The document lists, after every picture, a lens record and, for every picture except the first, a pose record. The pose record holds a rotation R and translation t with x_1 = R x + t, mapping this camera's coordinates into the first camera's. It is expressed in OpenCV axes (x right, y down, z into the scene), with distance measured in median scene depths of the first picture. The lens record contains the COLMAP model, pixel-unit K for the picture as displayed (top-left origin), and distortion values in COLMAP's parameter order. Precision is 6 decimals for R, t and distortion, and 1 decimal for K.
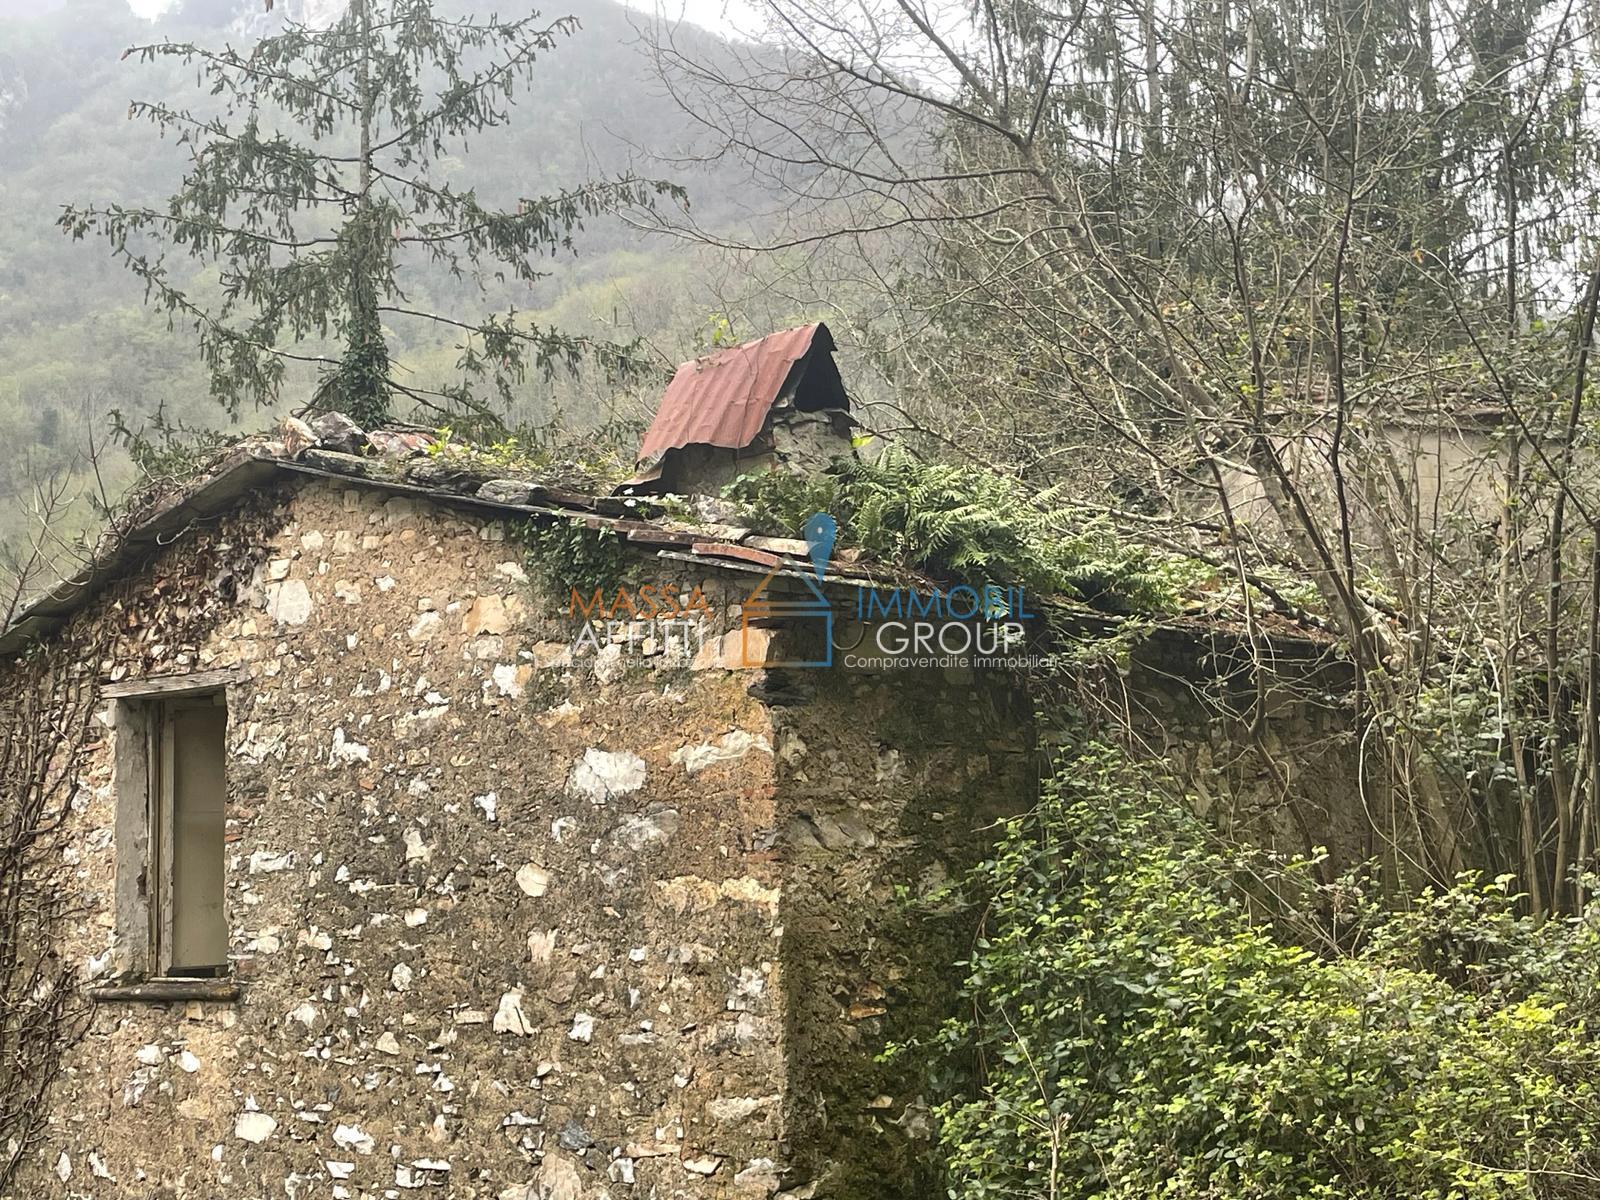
lens RADIAL K [[2335.5, 0, 792.2], [0, 2335.5, 585.1], [0, 0, 1]] dist [0.103430, 0.000000]
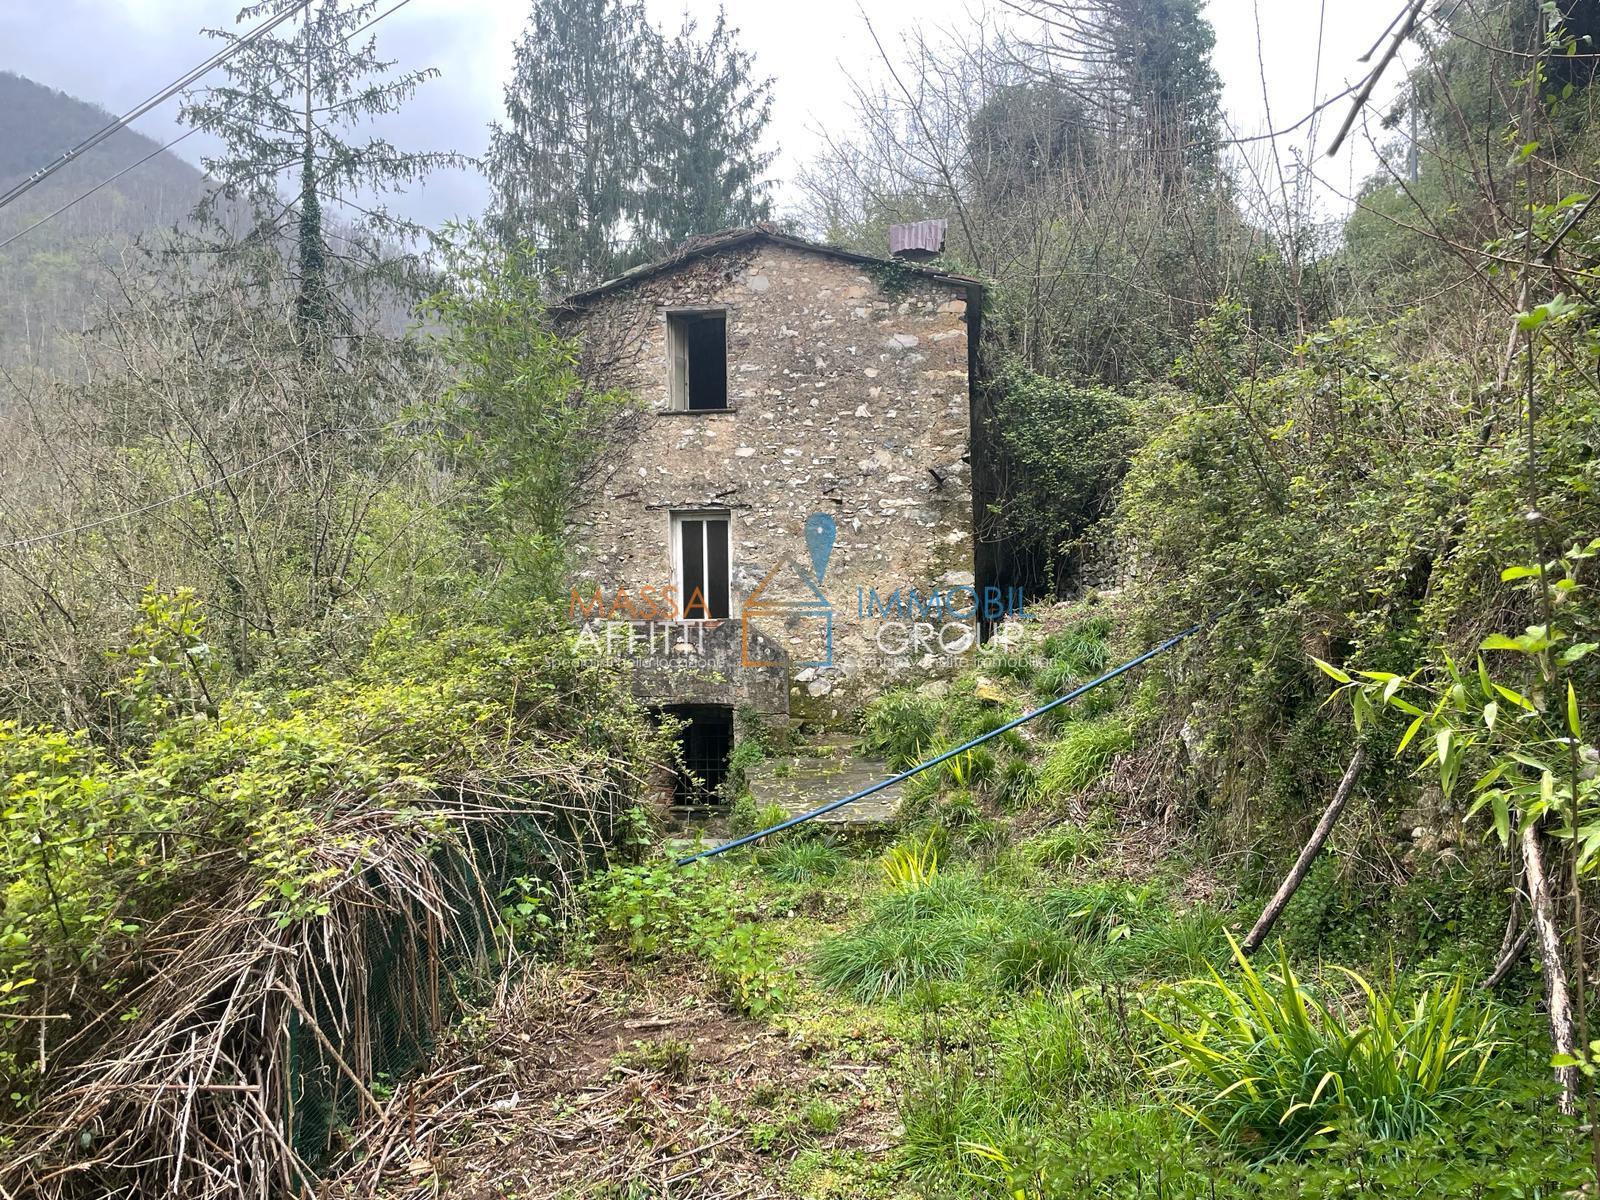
lens RADIAL K [[1269.4, 0, 806.0], [0, 1269.4, 603.3], [0, 0, 1]] dist [0.068275, -0.060273]
pose [[0.841542, 0.022896, 0.539706, -1.105276], [-0.078502, 0.993679, 0.080251, 0.298525], [-0.534457, -0.109903, 0.838020, -0.497874]]
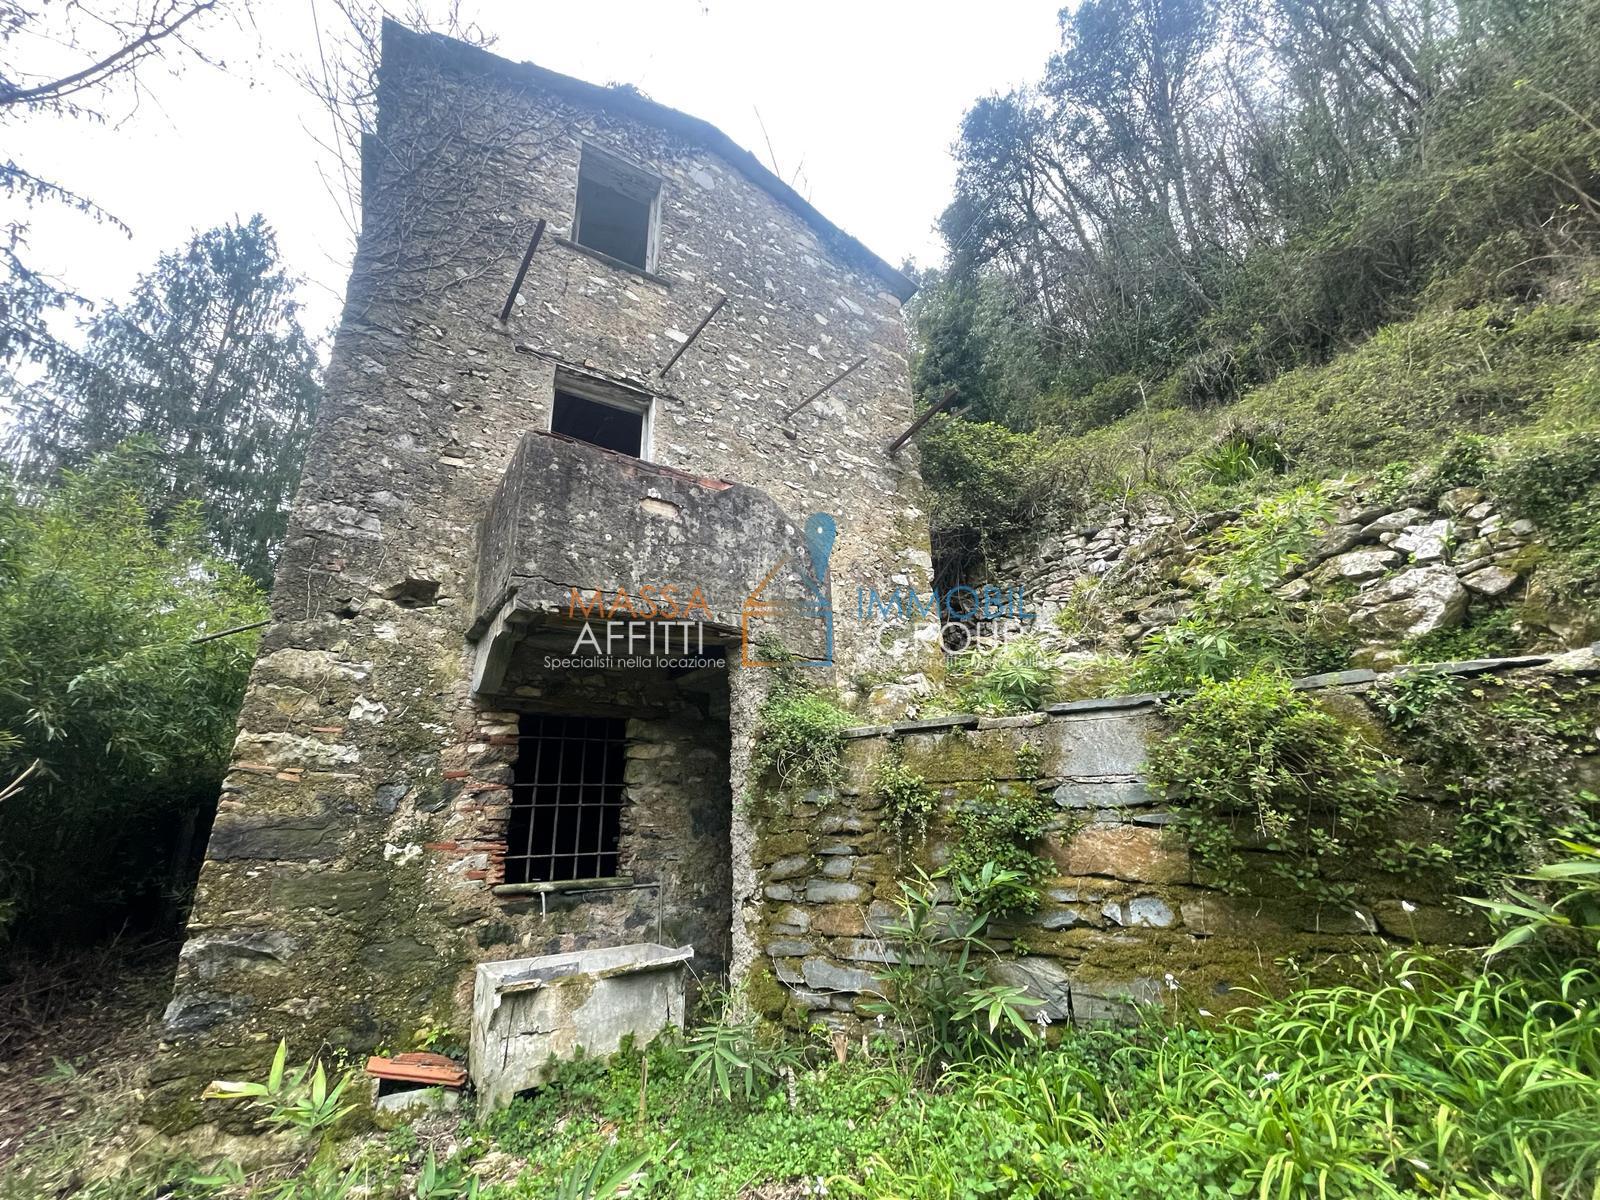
lens RADIAL K [[662.6, 0, 806.1], [0, 662.6, 598.9], [0, 0, 1]] dist [-0.008848, -0.000560]
pose [[0.302111, 0.337849, 0.891396, -0.689370], [-0.090864, 0.941038, -0.325869, 0.680368], [-0.948932, 0.017452, 0.314997, 0.718073]]
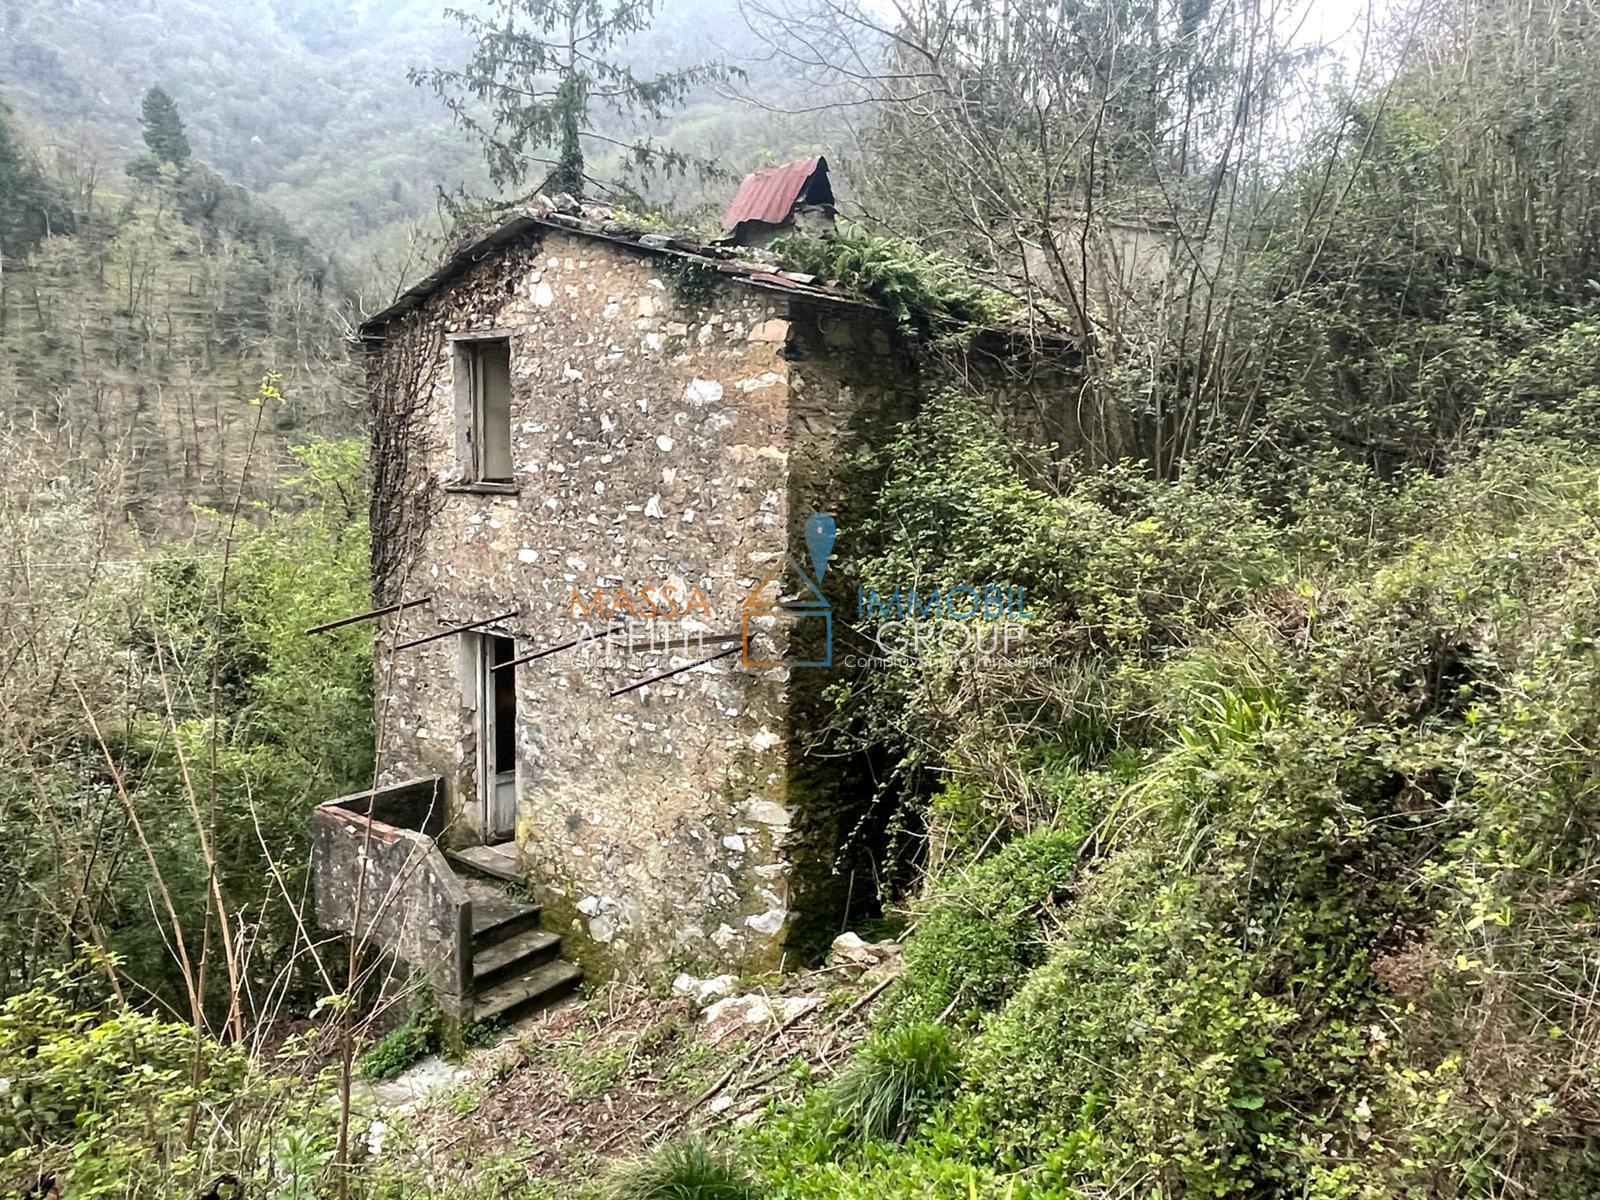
lens RADIAL K [[1205.0, 0, 794.3], [0, 1205.0, 590.4], [0, 0, 1]] dist [0.027390, -0.038673]
pose [[0.998997, 0.042997, 0.012513, -0.006739], [-0.044735, 0.970890, 0.235310, 0.000174], [-0.002031, -0.235634, 0.971840, -0.034536]]
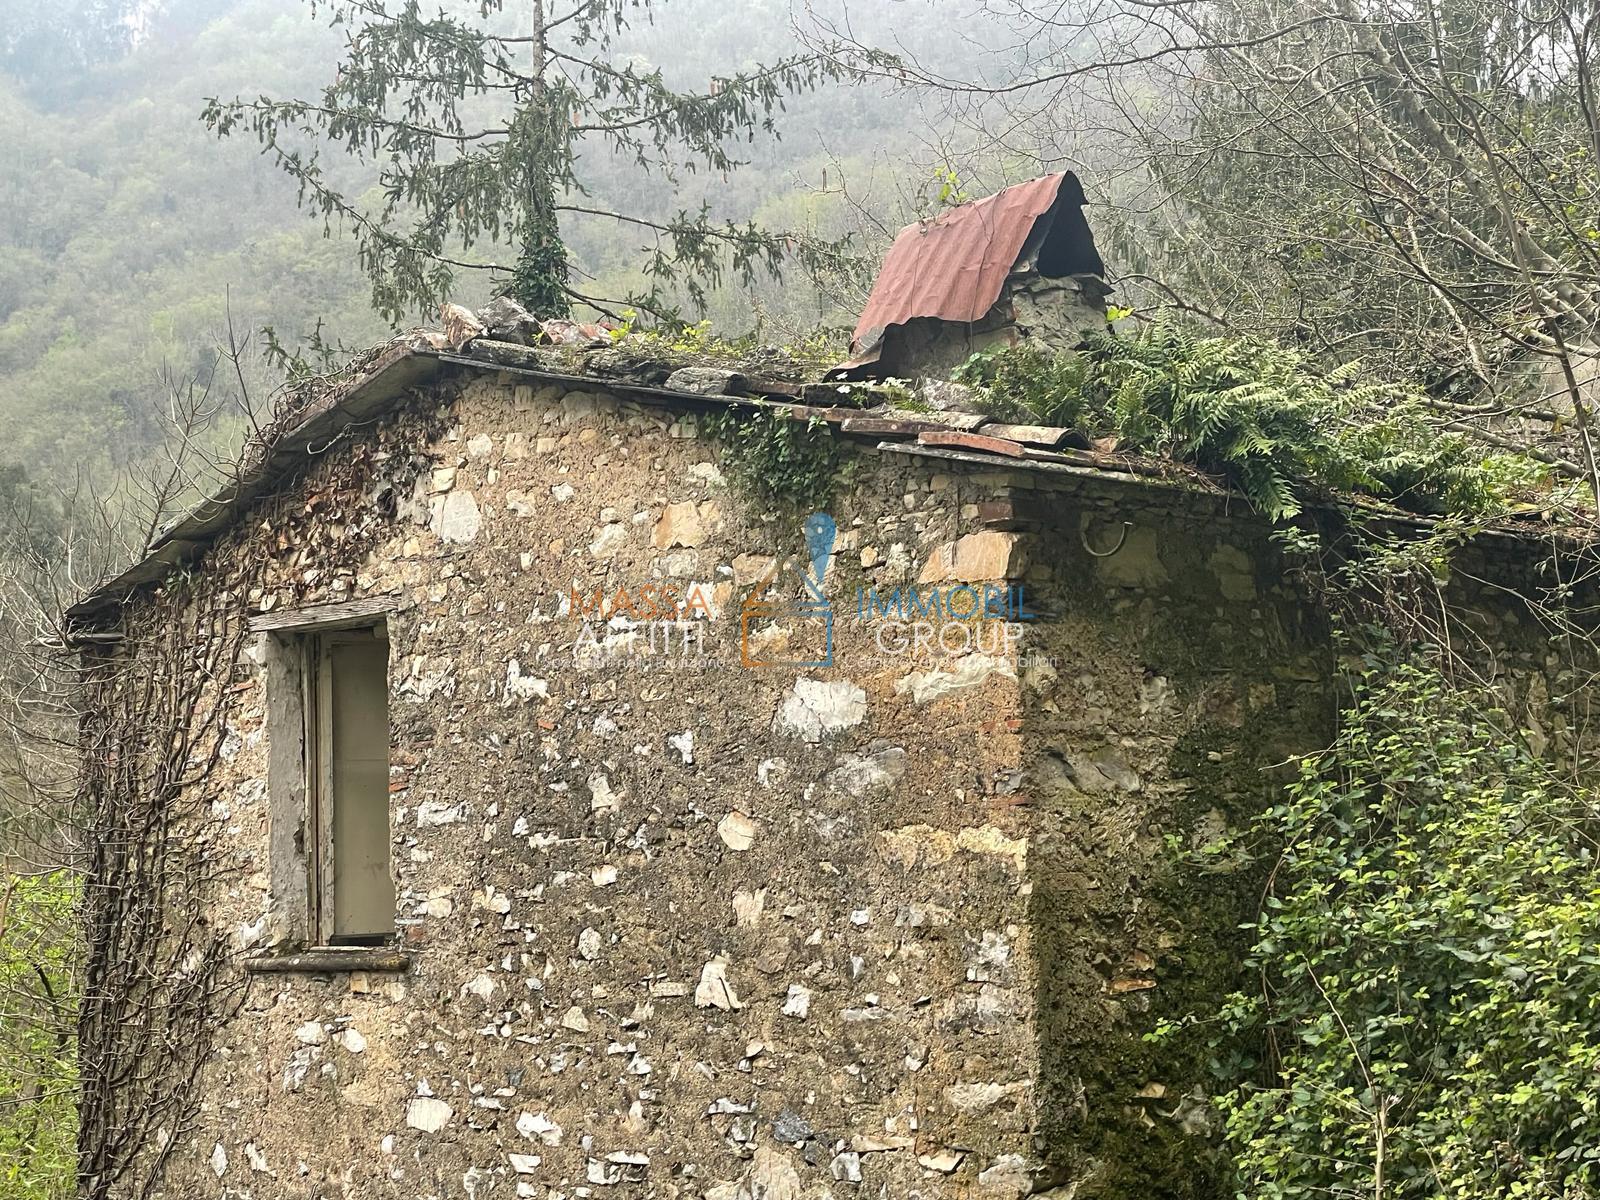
lens RADIAL K [[2628.6, 0, 769.1], [0, 2628.6, 606.5], [0, 0, 1]] dist [0.135715, 0.000000]
pose [[0.995223, -0.010950, -0.097013, -0.004215], [0.013683, 0.999527, 0.027548, 0.015977], [0.096666, -0.028744, 0.994902, 0.039898]]
